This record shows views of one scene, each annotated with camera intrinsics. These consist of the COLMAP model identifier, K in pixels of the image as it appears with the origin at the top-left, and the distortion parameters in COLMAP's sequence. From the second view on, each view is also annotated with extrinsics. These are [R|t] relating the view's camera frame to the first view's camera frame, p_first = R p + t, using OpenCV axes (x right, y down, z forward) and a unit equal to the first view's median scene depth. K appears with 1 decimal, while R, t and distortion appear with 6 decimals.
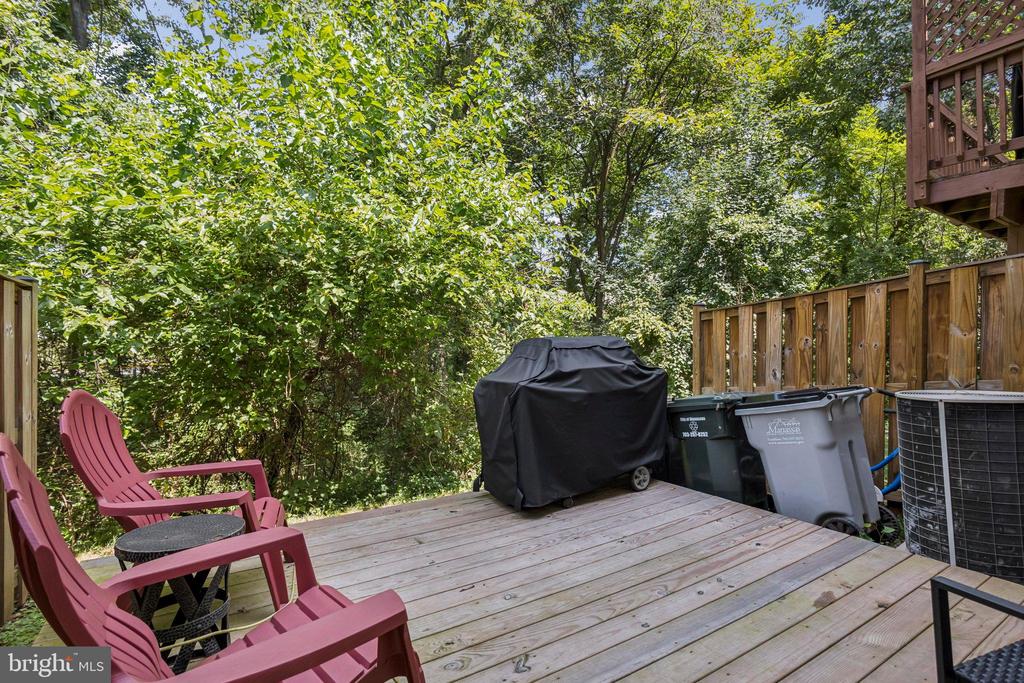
lens RADIAL K [[482.1, 0, 507.4], [0, 482.1, 340.2], [0, 0, 1]] dist [0.015856, -0.001344]
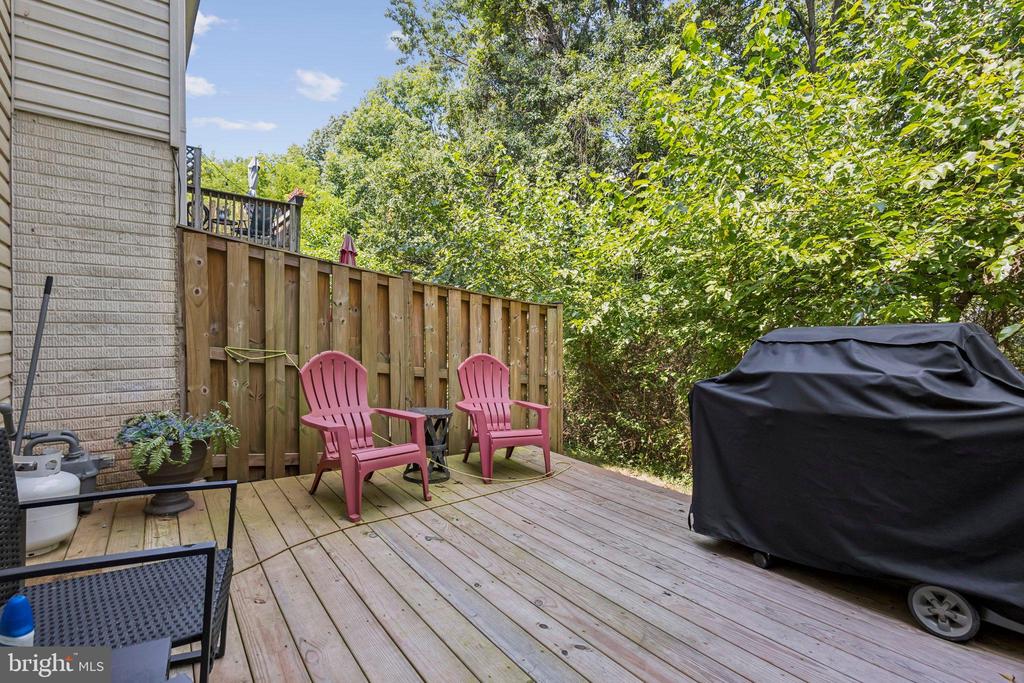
lens RADIAL K [[482.1, 0, 508.3], [0, 482.1, 339.9], [0, 0, 1]] dist [0.015856, -0.001344]
pose [[0.067189, 0.003301, -0.997735, 0.914277], [-0.007092, 0.999971, 0.002831, 0.016731], [0.997715, 0.006886, 0.067211, 0.653295]]
